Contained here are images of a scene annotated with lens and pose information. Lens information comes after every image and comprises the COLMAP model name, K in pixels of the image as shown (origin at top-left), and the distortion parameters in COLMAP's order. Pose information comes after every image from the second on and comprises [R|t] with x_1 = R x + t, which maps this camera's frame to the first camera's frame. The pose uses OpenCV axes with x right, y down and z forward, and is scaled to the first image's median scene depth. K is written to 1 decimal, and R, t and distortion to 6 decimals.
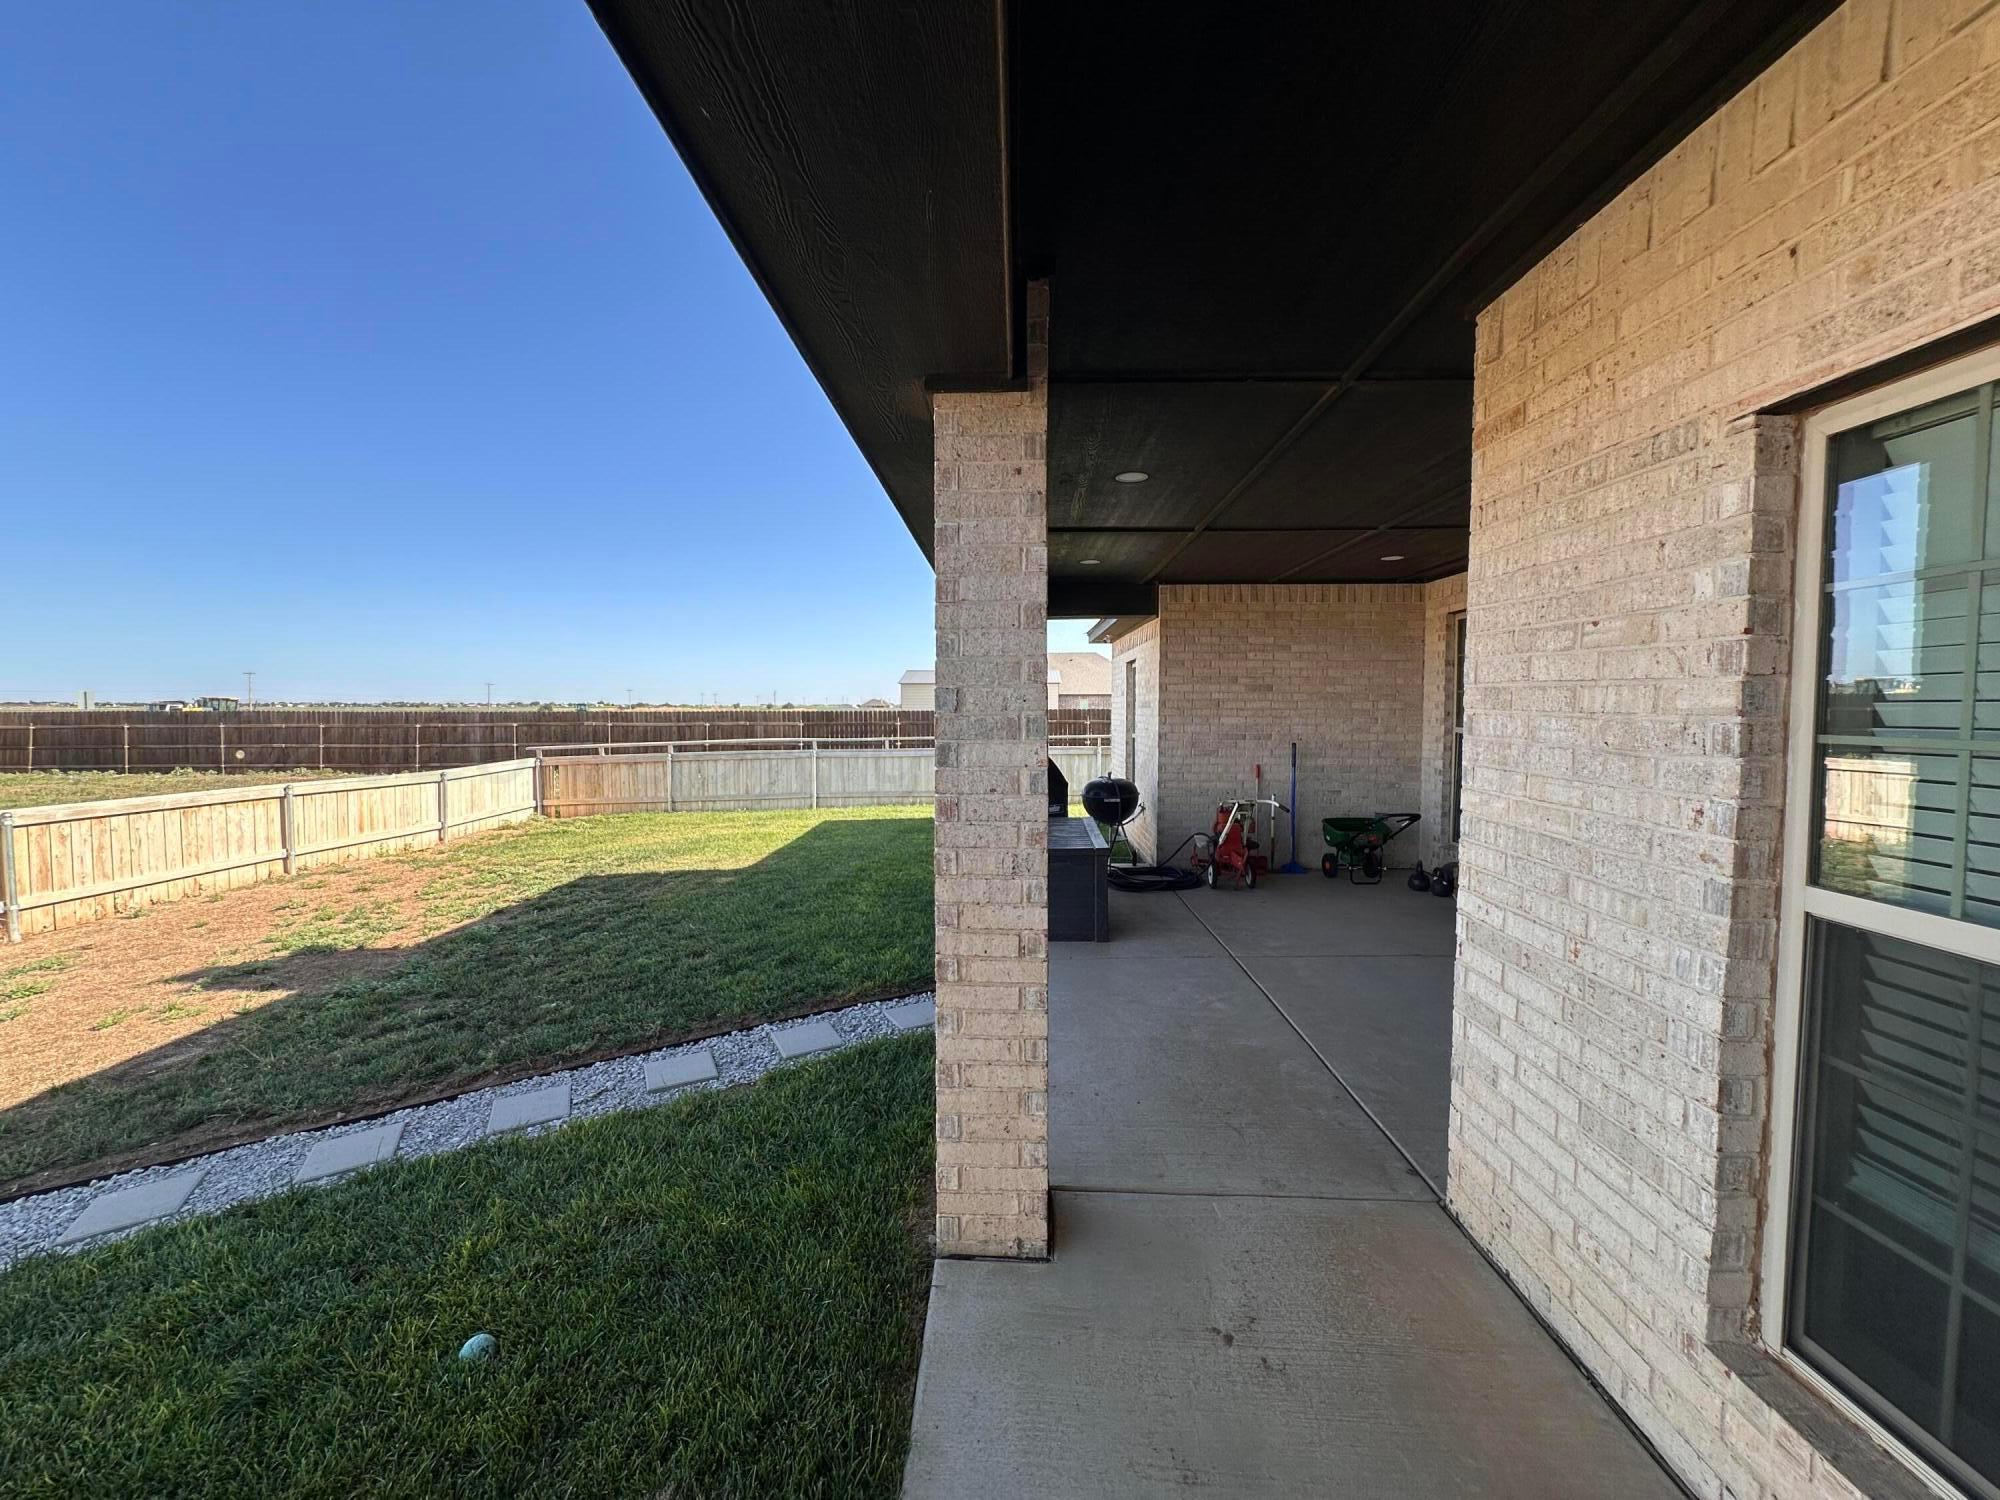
lens RADIAL K [[795.9, 0, 1000.0], [0, 795.9, 750.0], [0, 0, 1]] dist [-0.003649, 0.000065]
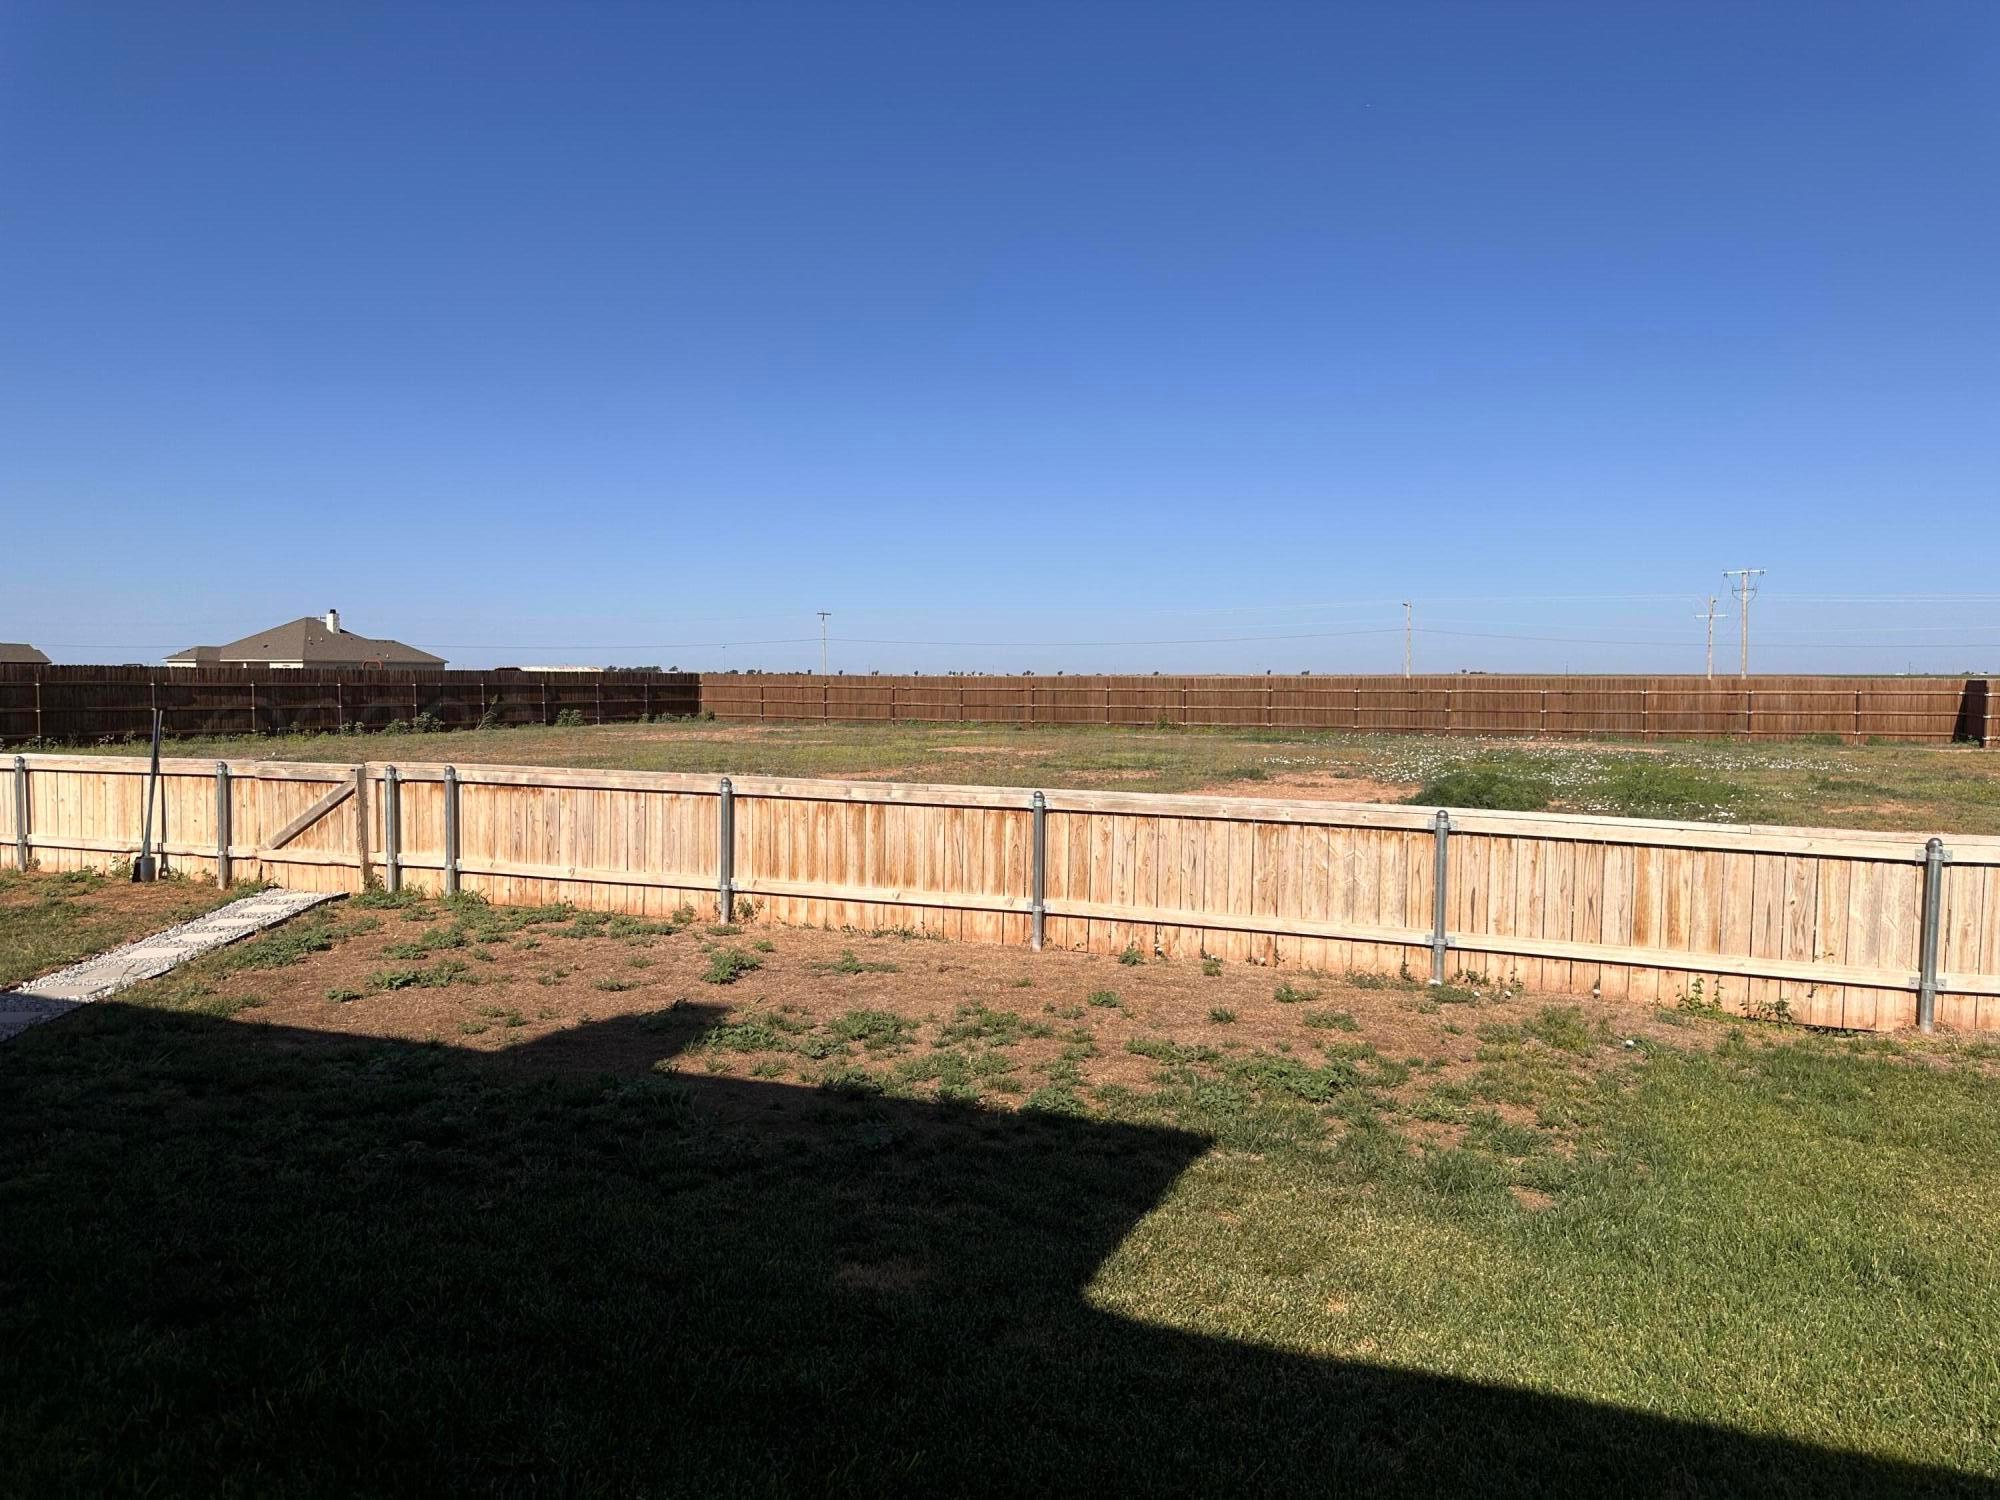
lens RADIAL K [[1397.5, 0, 980.9], [0, 1397.5, 749.1], [0, 0, 1]] dist [0.121236, -0.170736]
pose [[-0.348226, 0.049241, -0.936116, 0.183532], [-0.054138, 0.995896, 0.072525, -0.105392], [0.935846, 0.075934, -0.344132, 2.281125]]
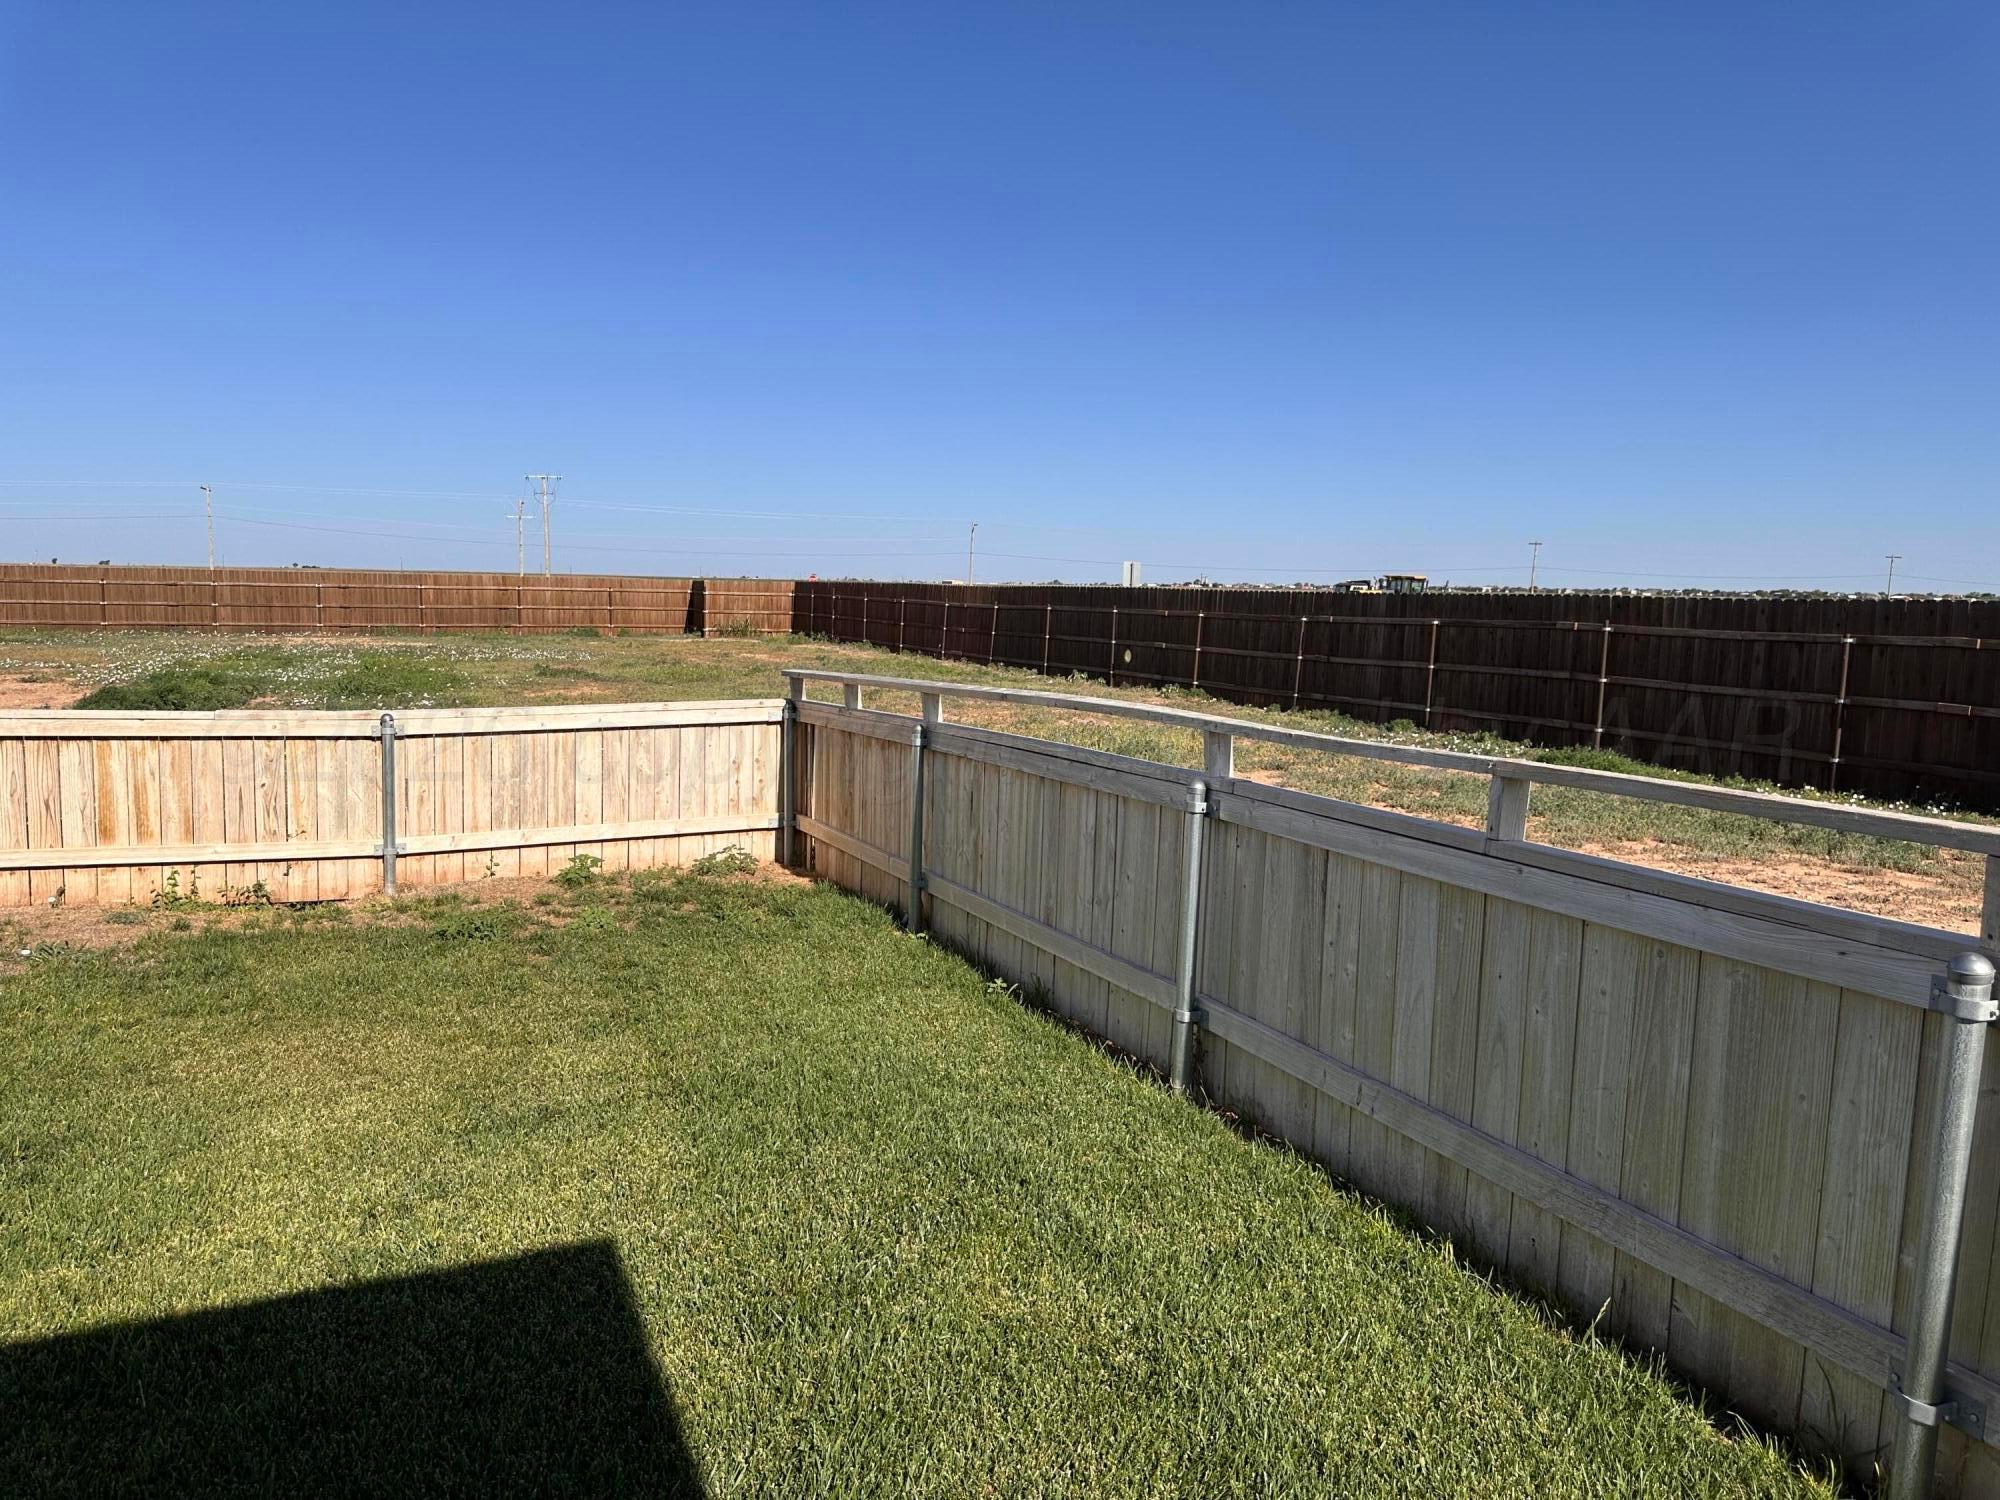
lens RADIAL K [[1397.5, 0, 980.9], [0, 1397.5, 749.1], [0, 0, 1]] dist [0.121236, -0.170736]
pose [[0.397526, 0.114464, -0.910424, 0.163586], [-0.068157, 0.993131, 0.095103, -0.119247], [0.915056, 0.024246, 0.402597, 2.771157]]
